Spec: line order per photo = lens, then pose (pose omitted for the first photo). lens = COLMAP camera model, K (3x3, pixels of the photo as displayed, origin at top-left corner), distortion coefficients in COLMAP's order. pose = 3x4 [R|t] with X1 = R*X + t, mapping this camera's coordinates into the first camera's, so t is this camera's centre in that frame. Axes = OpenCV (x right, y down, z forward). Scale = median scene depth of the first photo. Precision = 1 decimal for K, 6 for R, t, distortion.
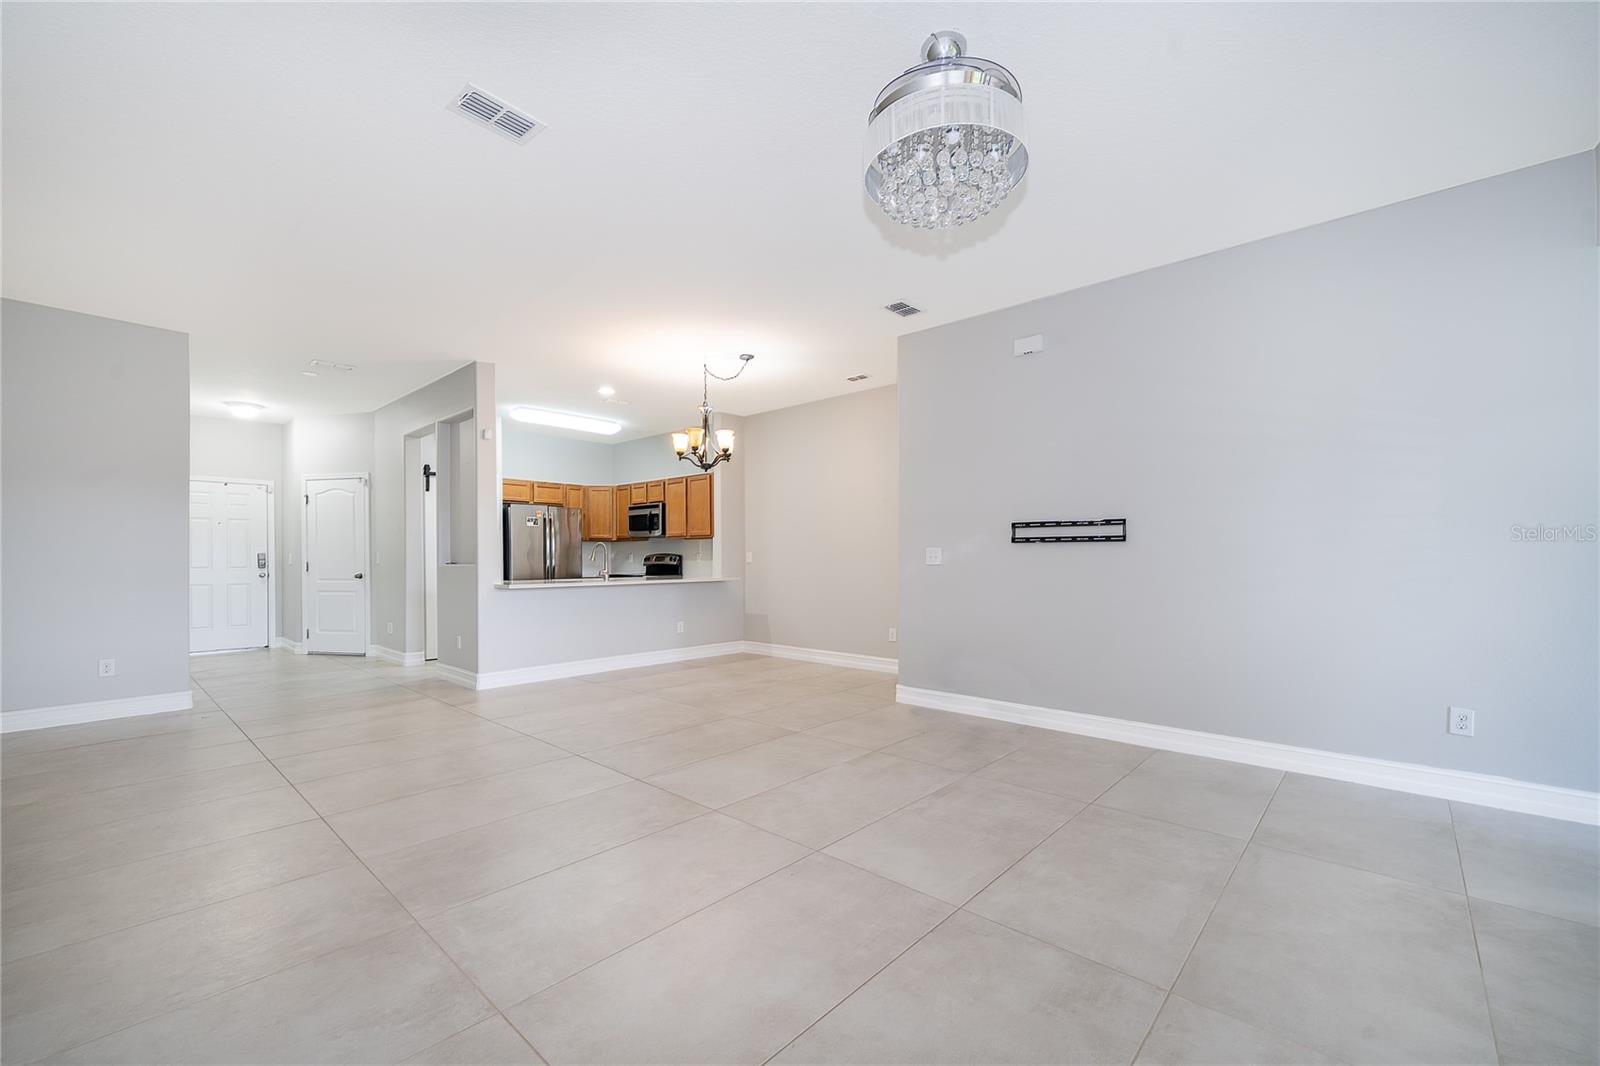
lens RADIAL K [[649.1, 0, 800.2], [0, 649.1, 561.0], [0, 0, 1]] dist [0.000912, -0.000757]
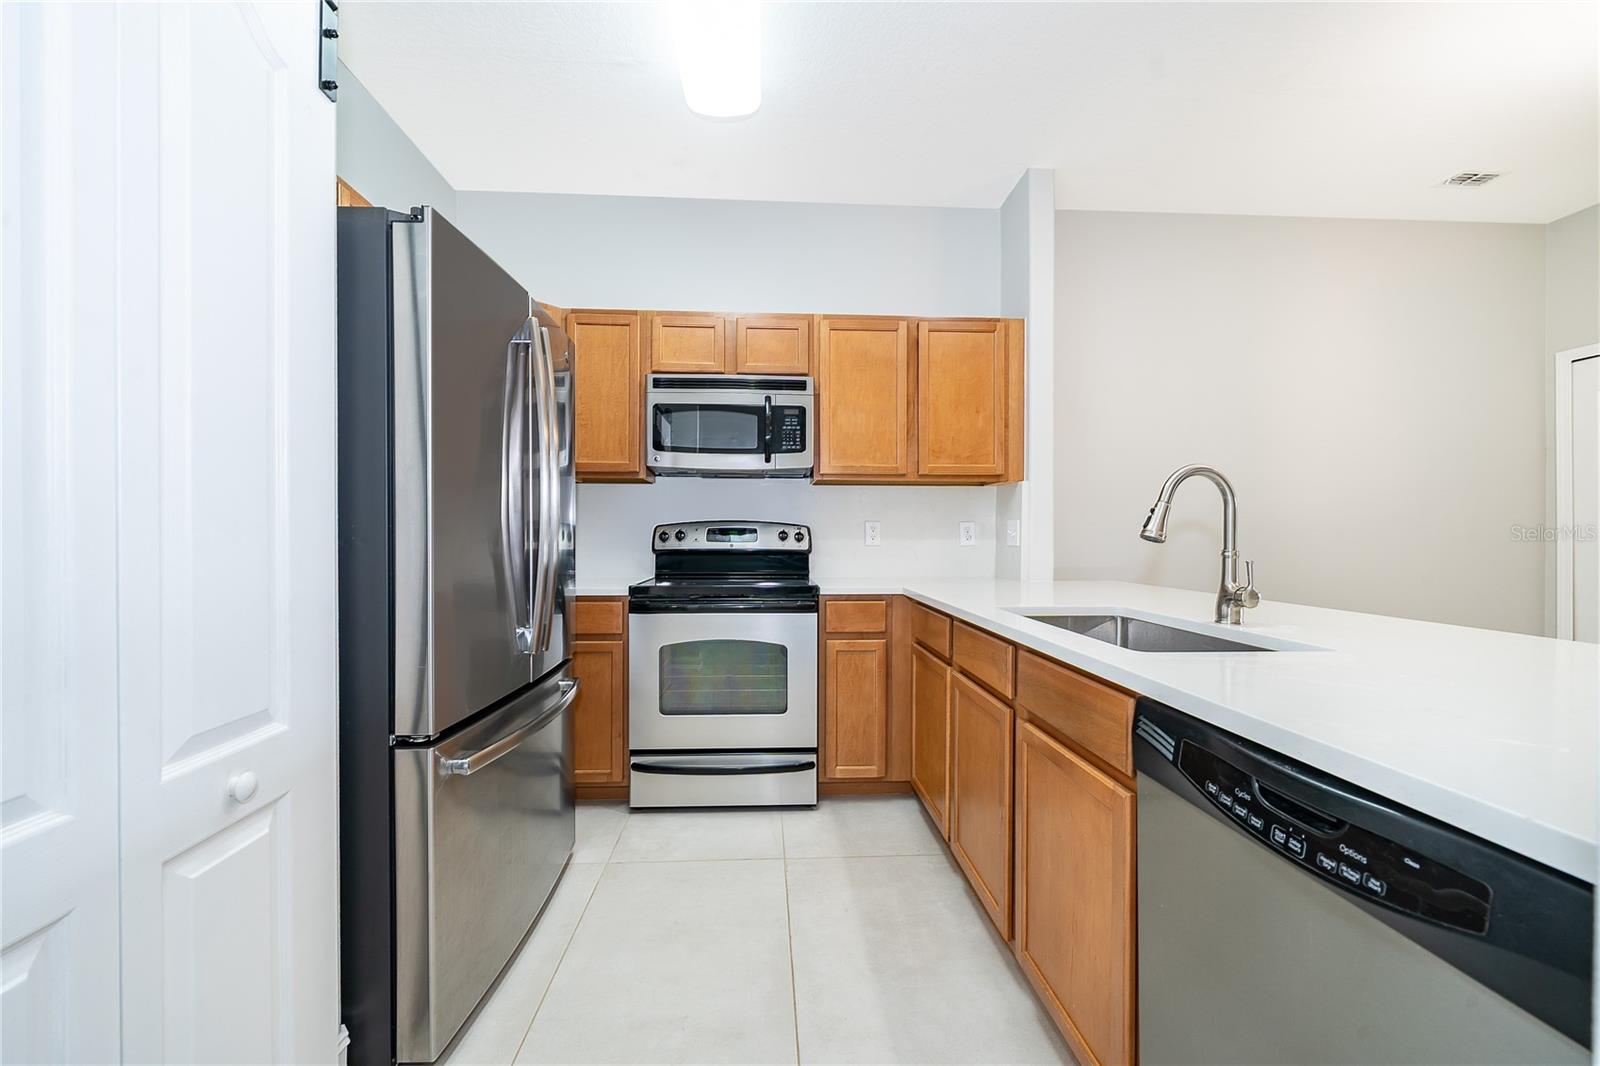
lens RADIAL K [[629.4, 0, 801.5], [0, 629.4, 538.7], [0, 0, 1]] dist [-0.003452, -0.000726]
pose [[0.703308, -0.003085, 0.710879, -0.496027], [-0.001743, 0.999980, 0.006064, -0.003547], [-0.710883, -0.005504, 0.703288, 0.815037]]
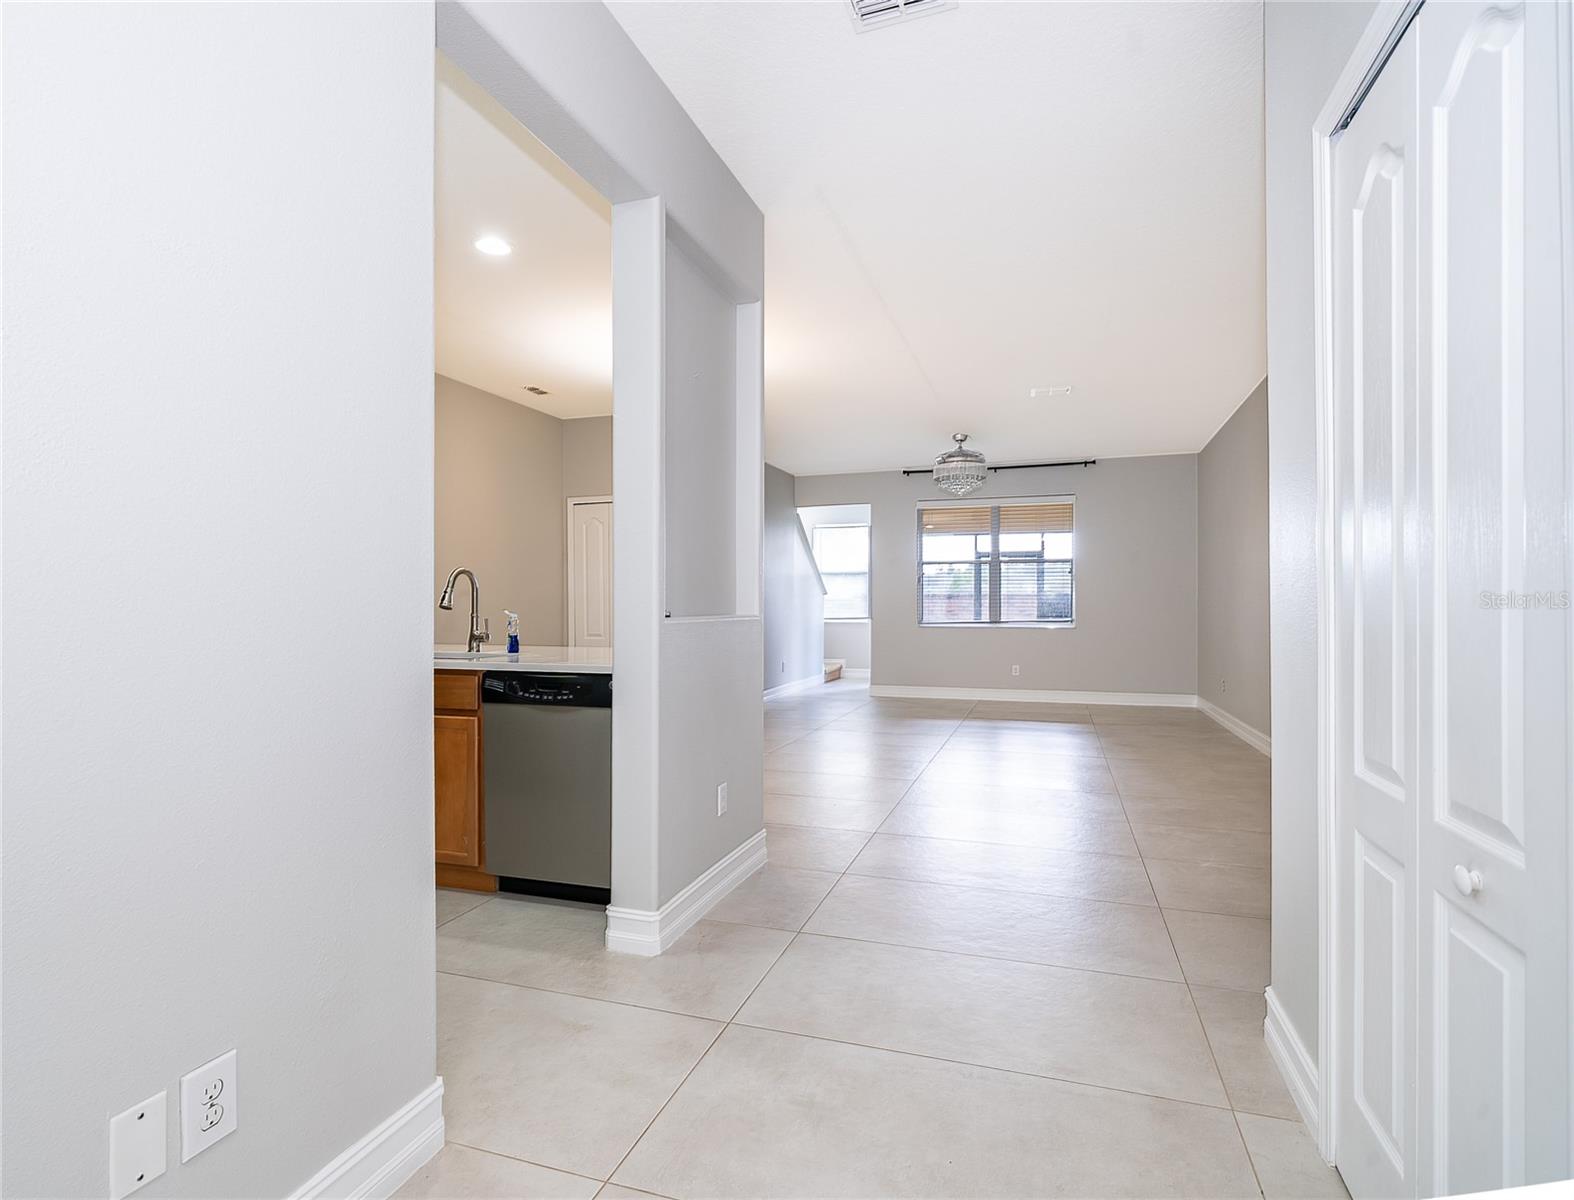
lens RADIAL K [[786.3, 0, 799.4], [0, 786.3, 599.8], [0, 0, 1]] dist [-0.021250, 0.000028]
pose [[-0.400415, 0.010182, 0.916277, -0.781317], [0.005211, 0.999947, -0.008834, -0.001727], [-0.916319, 0.001238, -0.400447, 0.870474]]
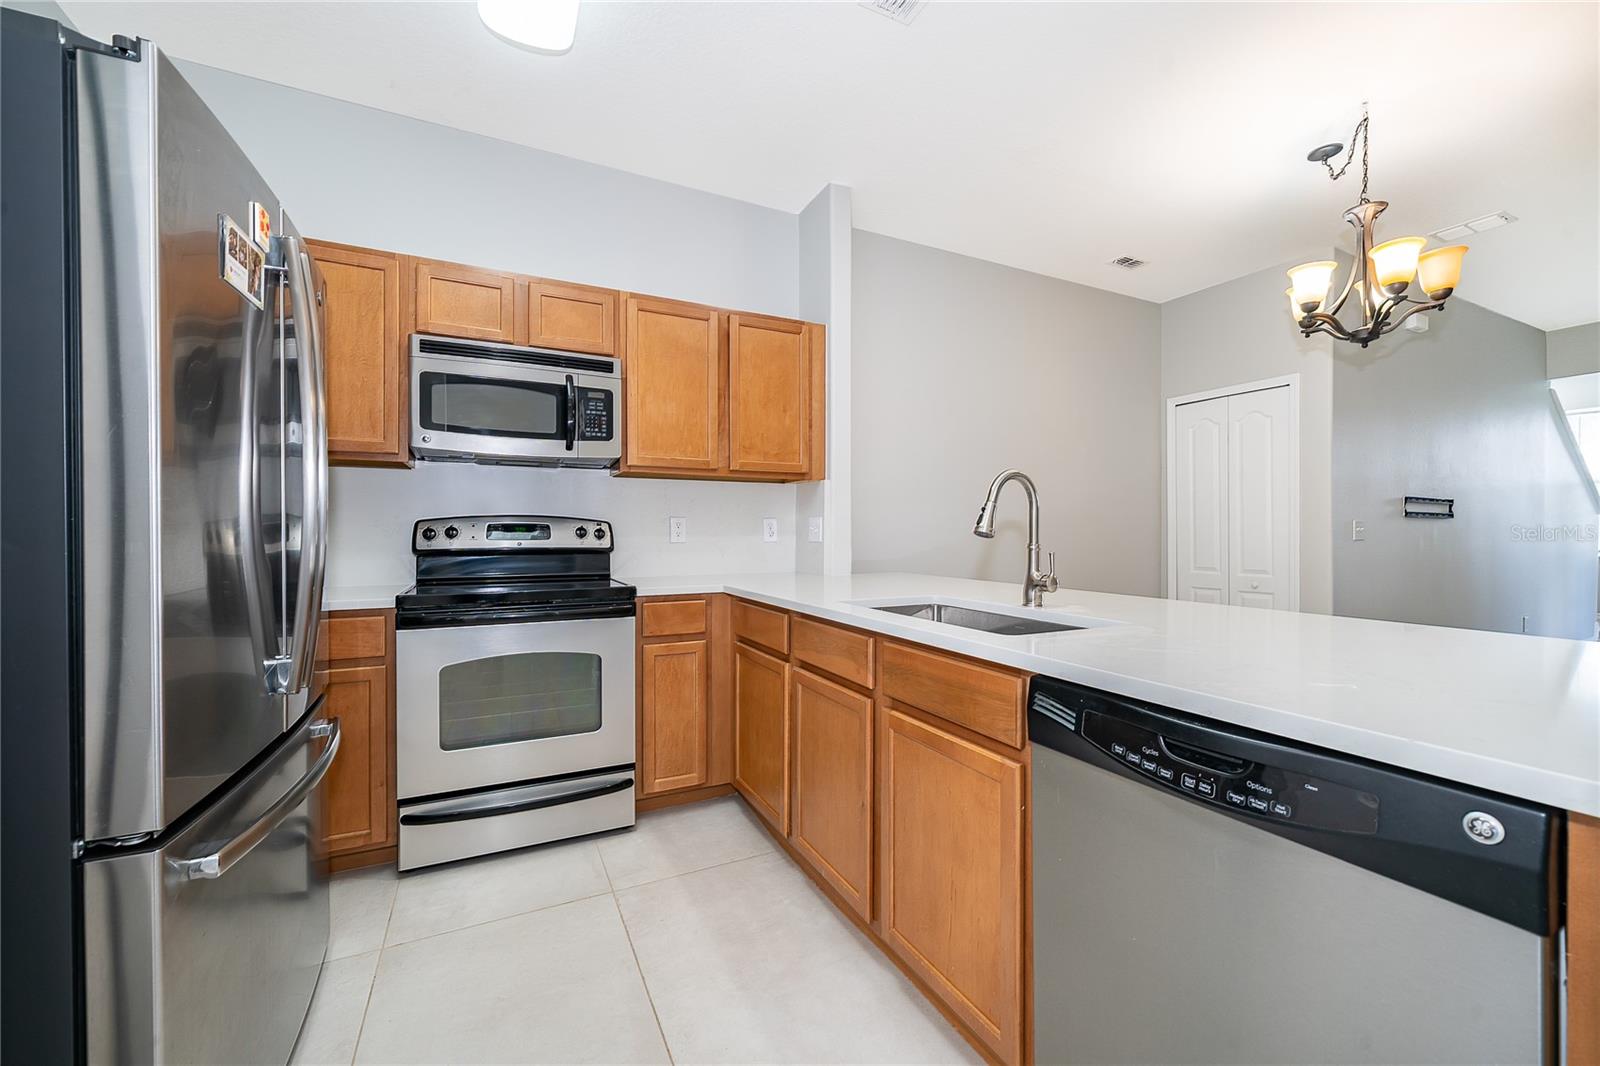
lens RADIAL K [[629.4, 0, 807.0], [0, 629.4, 536.0], [0, 0, 1]] dist [-0.003452, -0.000726]
pose [[0.361314, -0.006958, 0.932418, -0.508545], [0.000602, 0.999974, 0.007229, -0.003464], [-0.932444, -0.002050, 0.361309, 0.854144]]
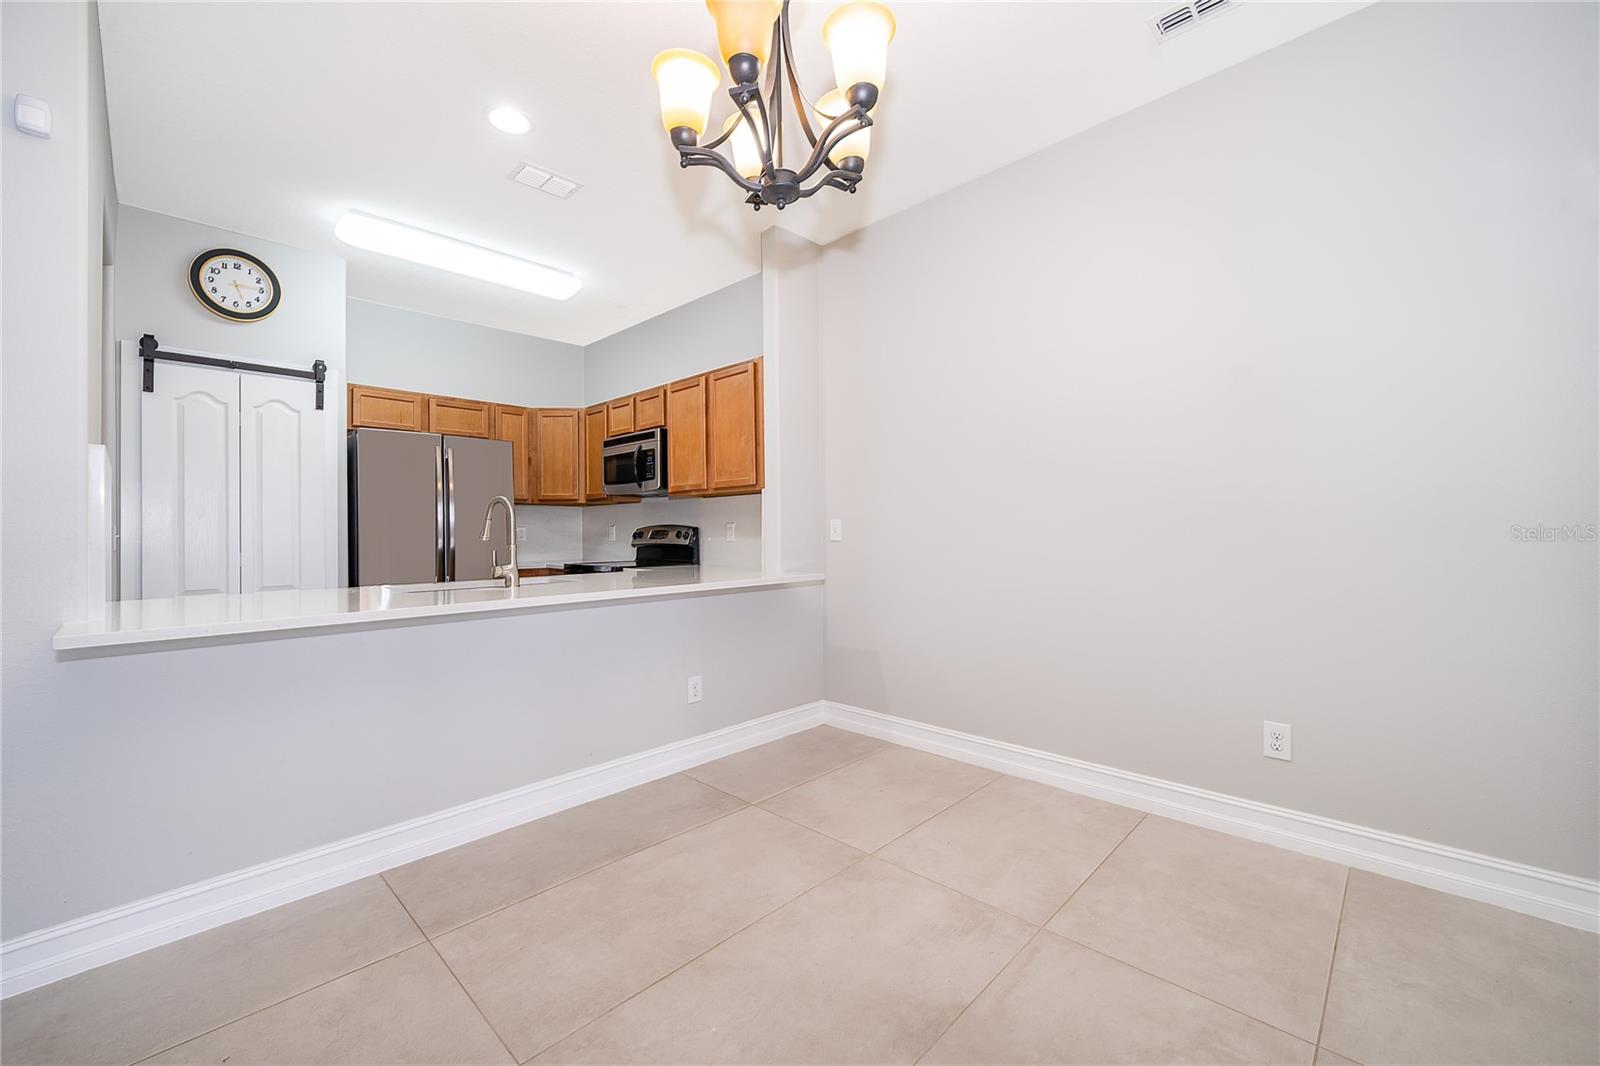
lens RADIAL K [[629.4, 0, 800.3], [0, 629.4, 524.7], [0, 0, 1]] dist [-0.003452, -0.000726]
pose [[0.999688, -0.007692, -0.023772, -0.093592], [0.007322, 0.999852, -0.015582, -0.002265], [0.023889, 0.015403, 0.999596, 0.525634]]
